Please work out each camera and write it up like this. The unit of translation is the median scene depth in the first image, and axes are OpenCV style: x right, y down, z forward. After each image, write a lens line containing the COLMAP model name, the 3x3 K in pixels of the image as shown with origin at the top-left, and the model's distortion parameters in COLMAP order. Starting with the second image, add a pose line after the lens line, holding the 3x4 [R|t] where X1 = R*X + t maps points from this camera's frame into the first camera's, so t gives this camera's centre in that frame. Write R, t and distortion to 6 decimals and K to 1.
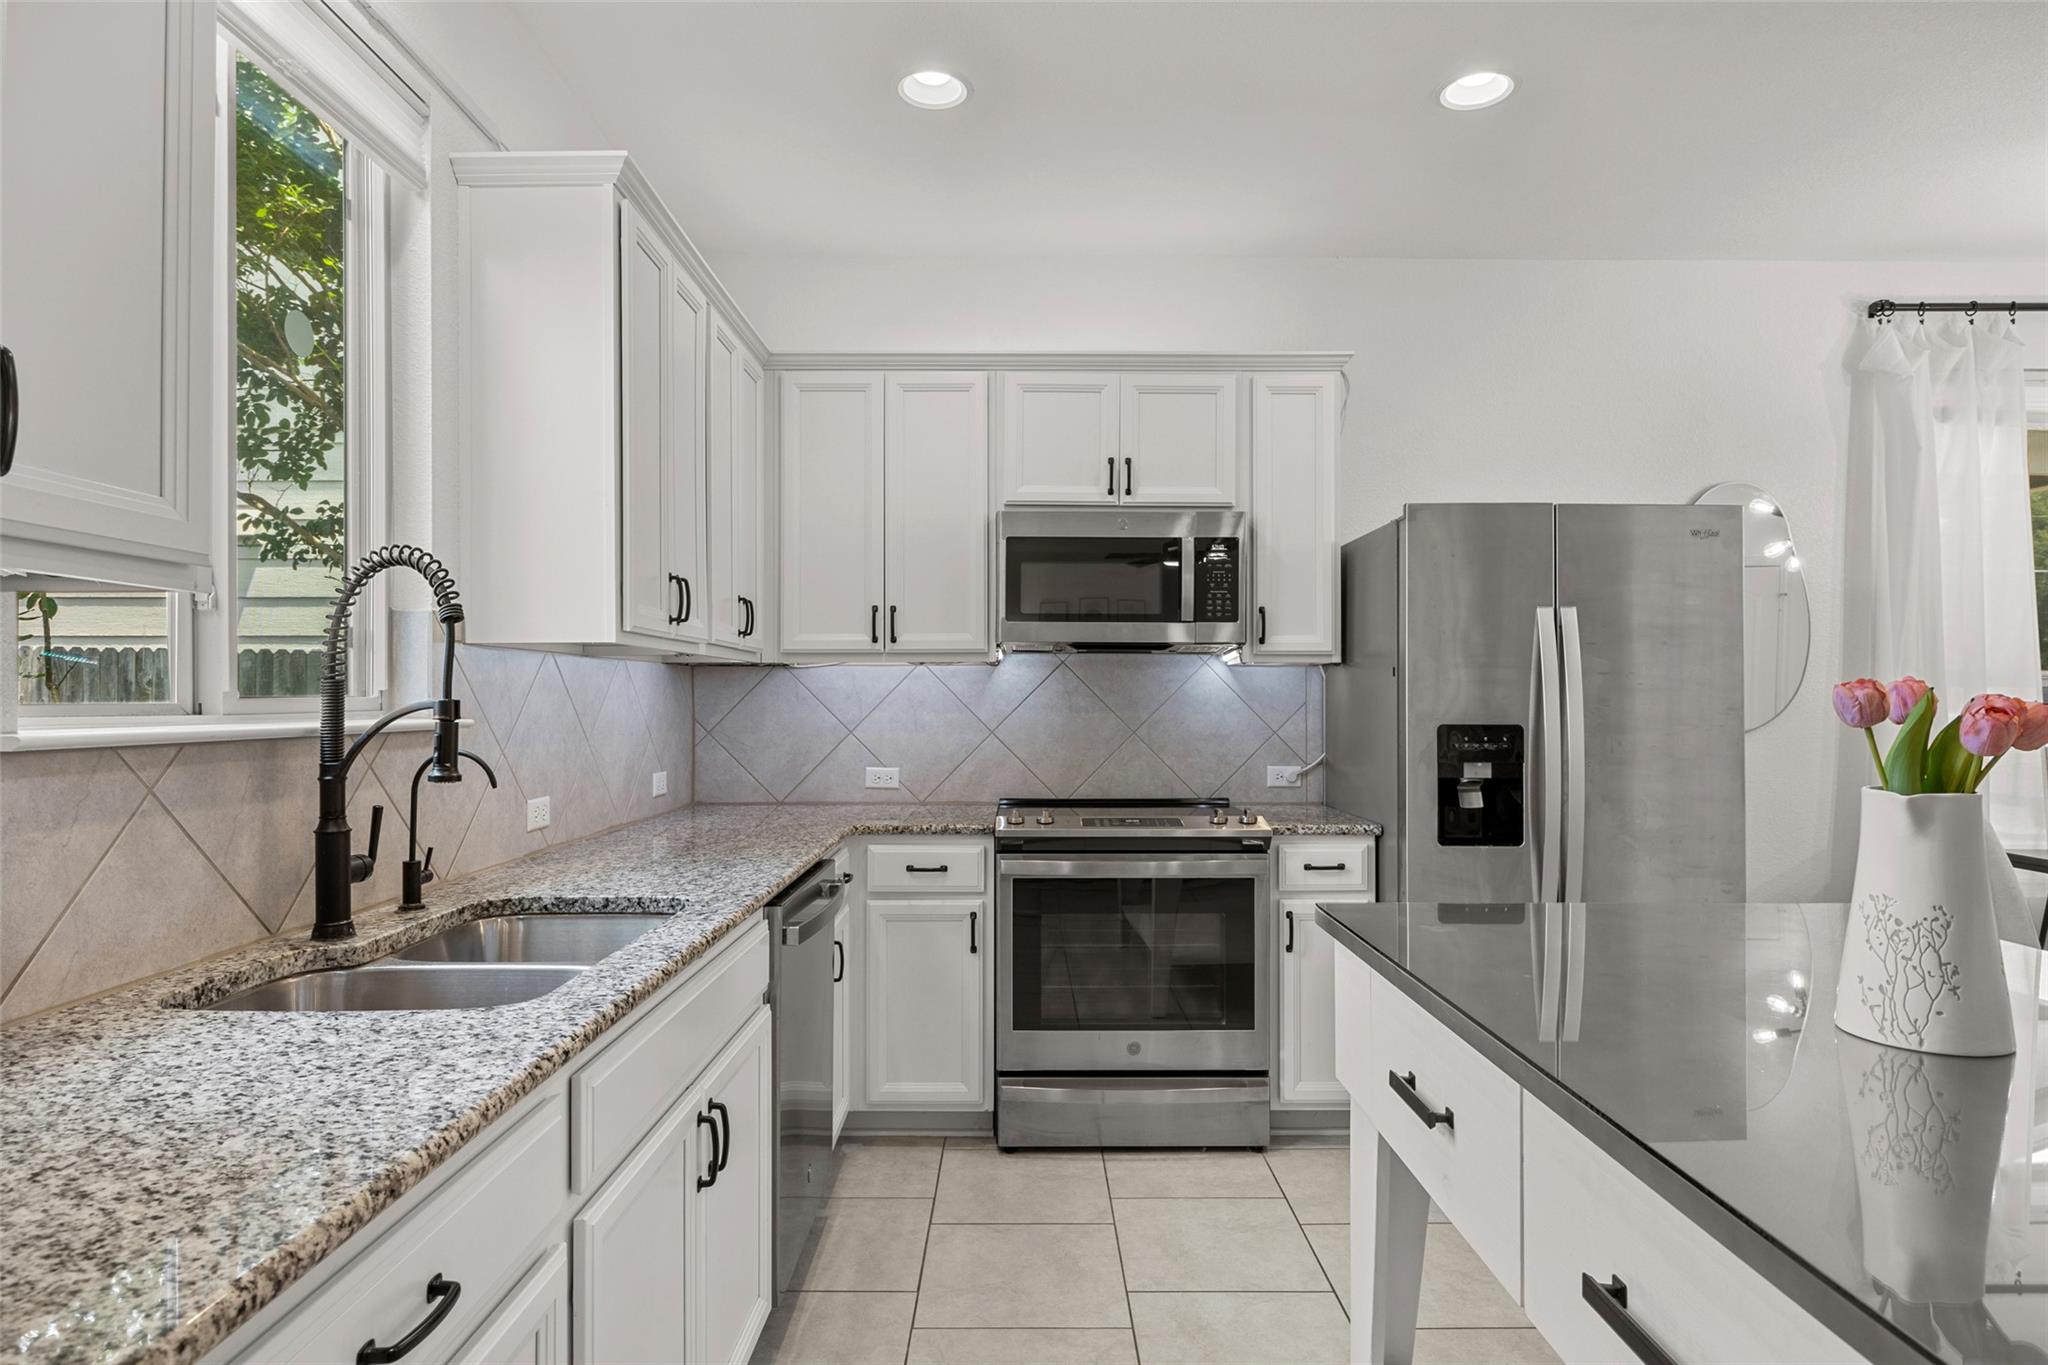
lens RADIAL K [[1126.2, 0, 1005.2], [0, 1126.2, 687.3], [0, 0, 1]] dist [0.000976, -0.002081]
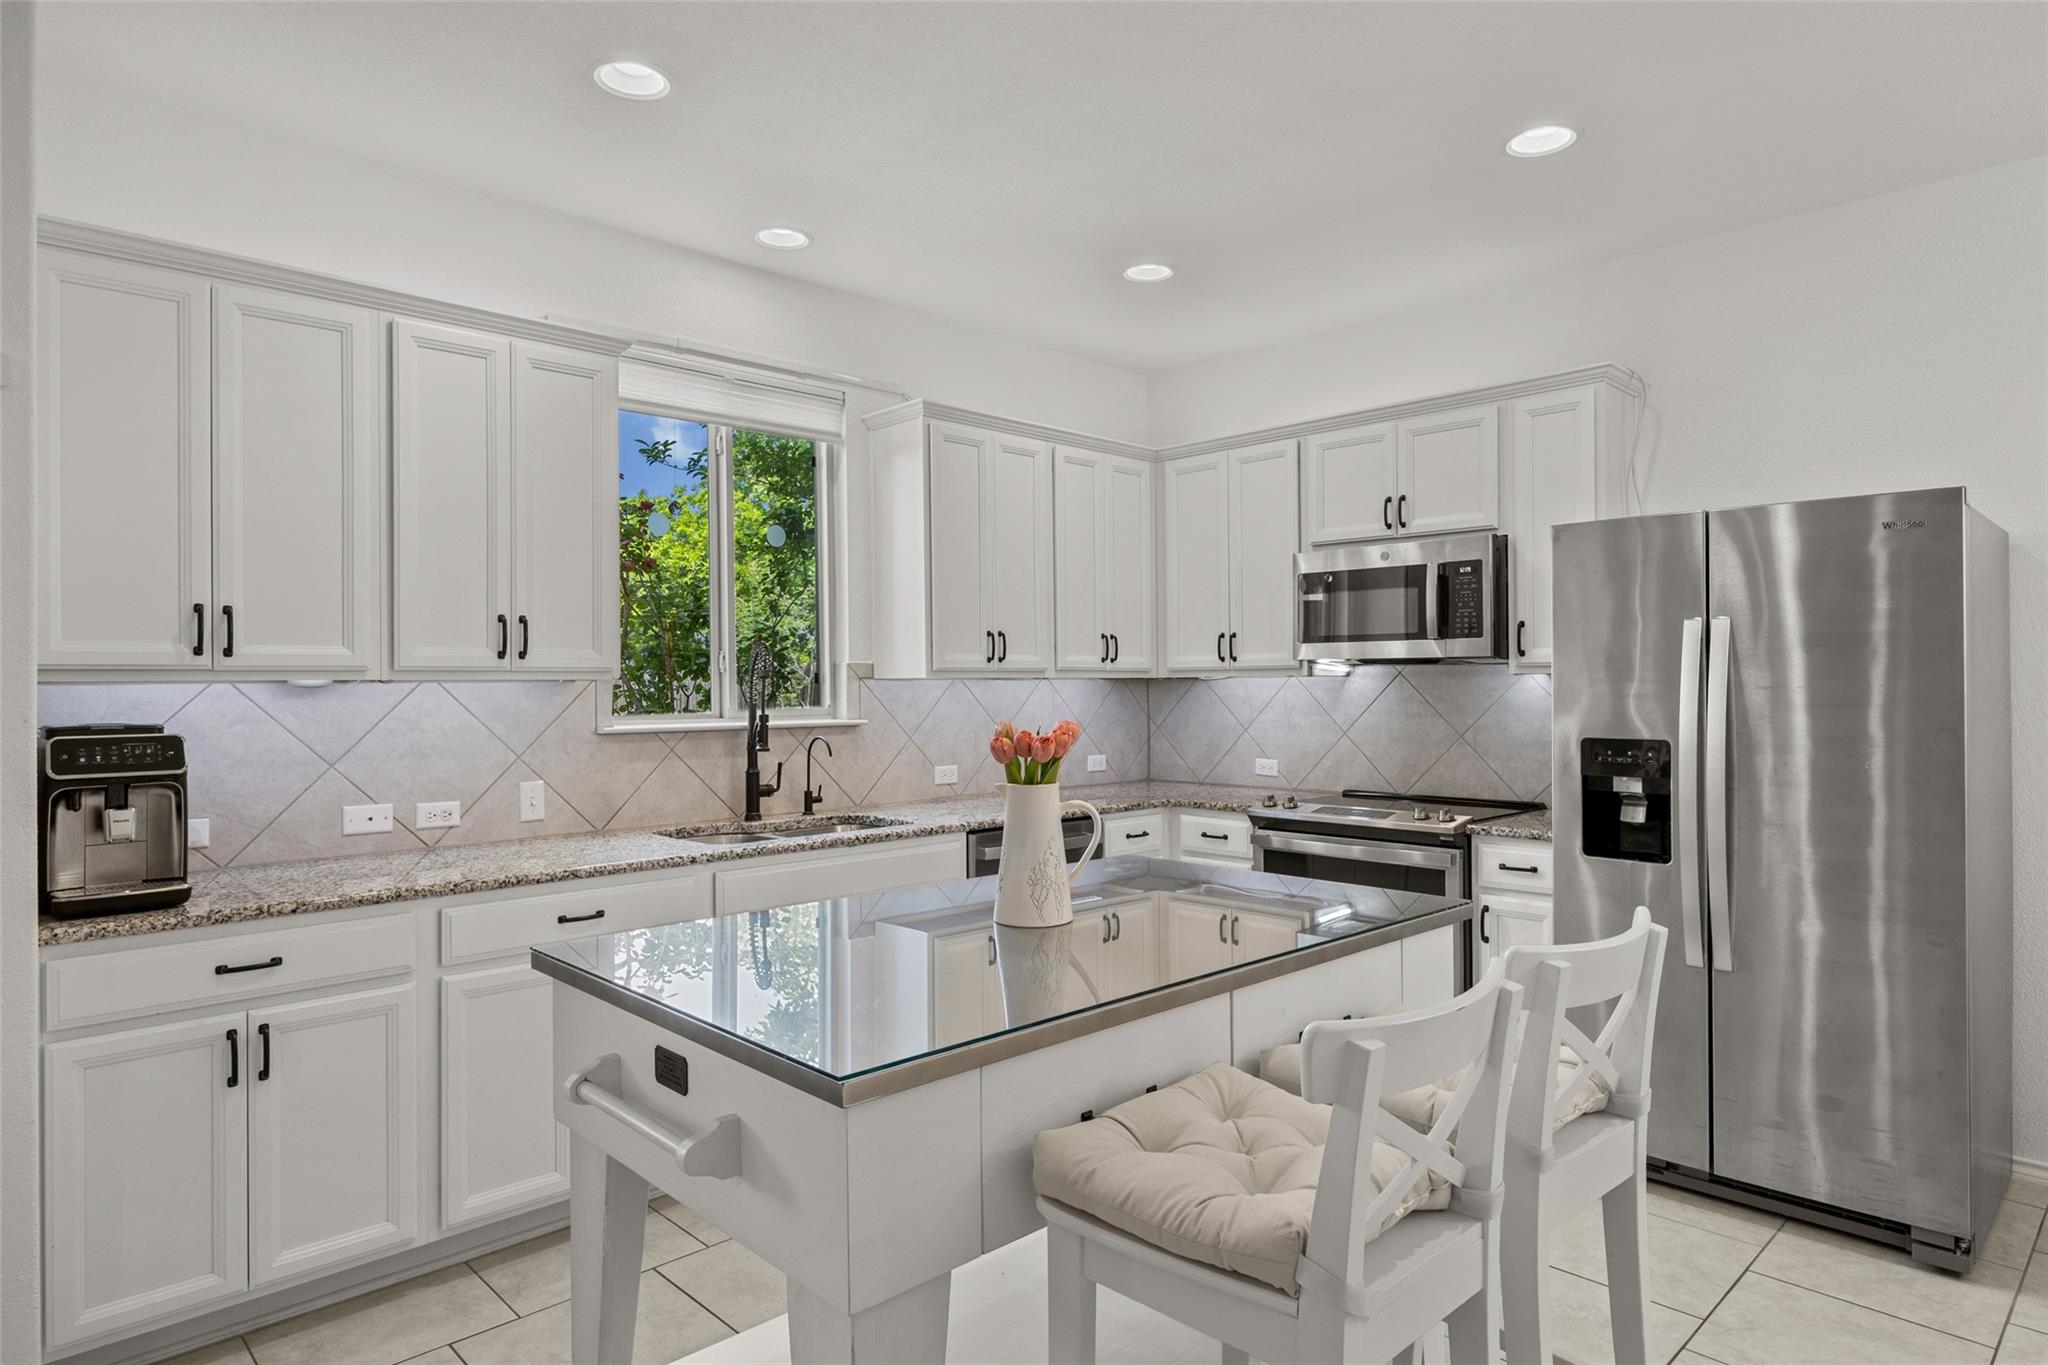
lens RADIAL K [[1126.2, 0, 995.9], [0, 1126.2, 682.9], [0, 0, 1]] dist [0.000976, -0.002081]
pose [[0.686570, -0.006547, -0.727034, 0.713322], [0.013341, 0.999905, 0.003595, -0.025871], [0.726941, -0.012167, 0.686592, -0.087416]]
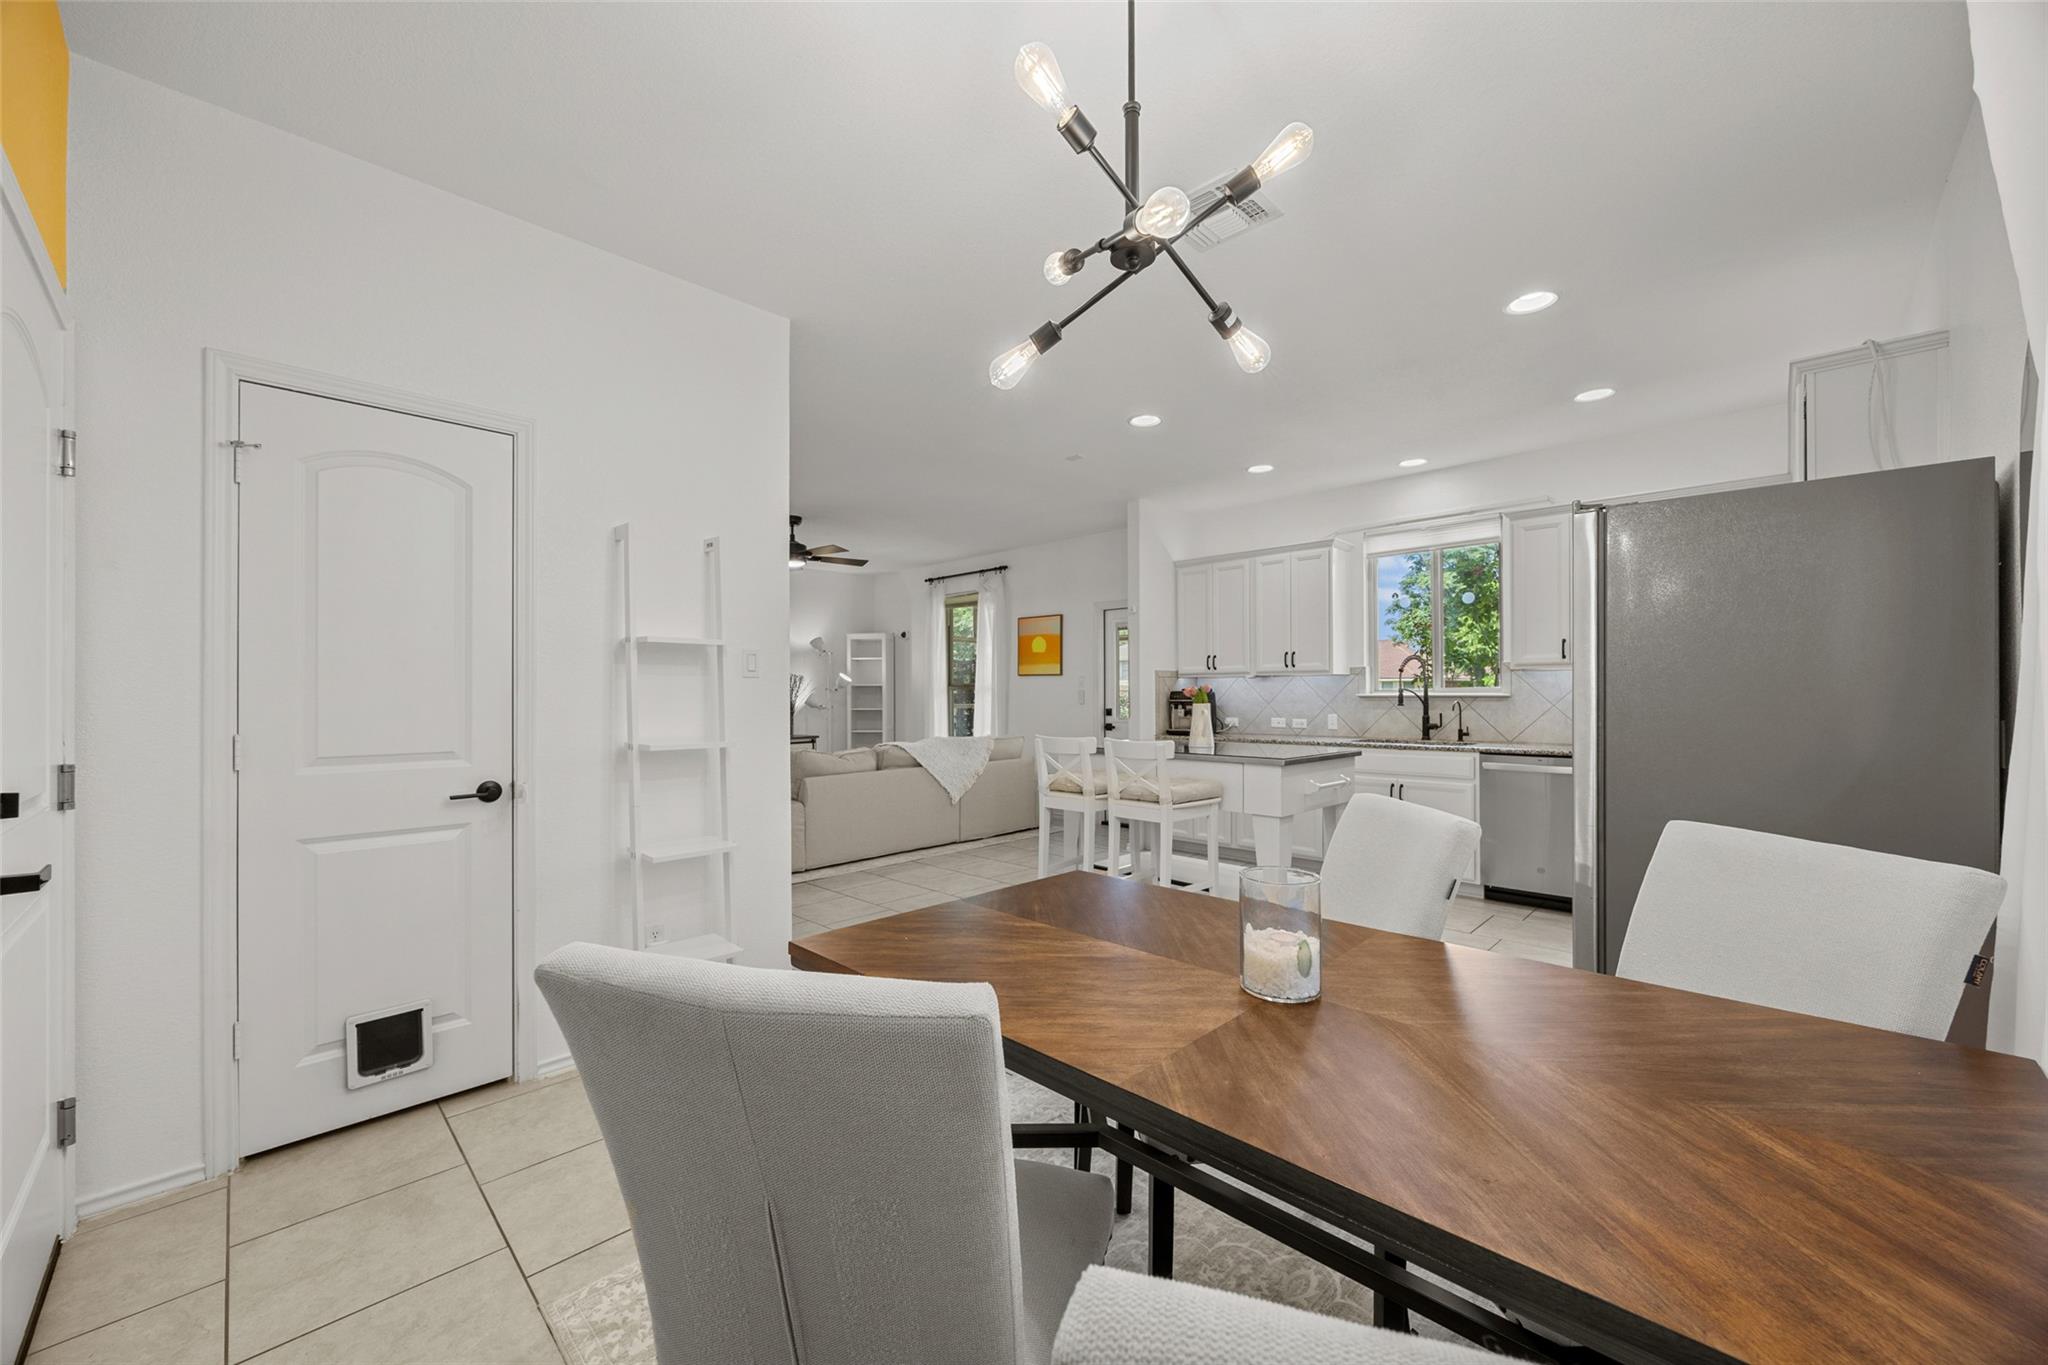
lens RADIAL K [[790.3, 0, 1018.3], [0, 790.3, 691.6], [0, 0, 1]] dist [0.001124, 0.000012]
pose [[-0.685118, 0.001446, -0.728430, 1.542615], [0.010825, 0.999908, -0.008196, 0.017358], [0.728351, -0.013501, -0.685071, 1.069783]]
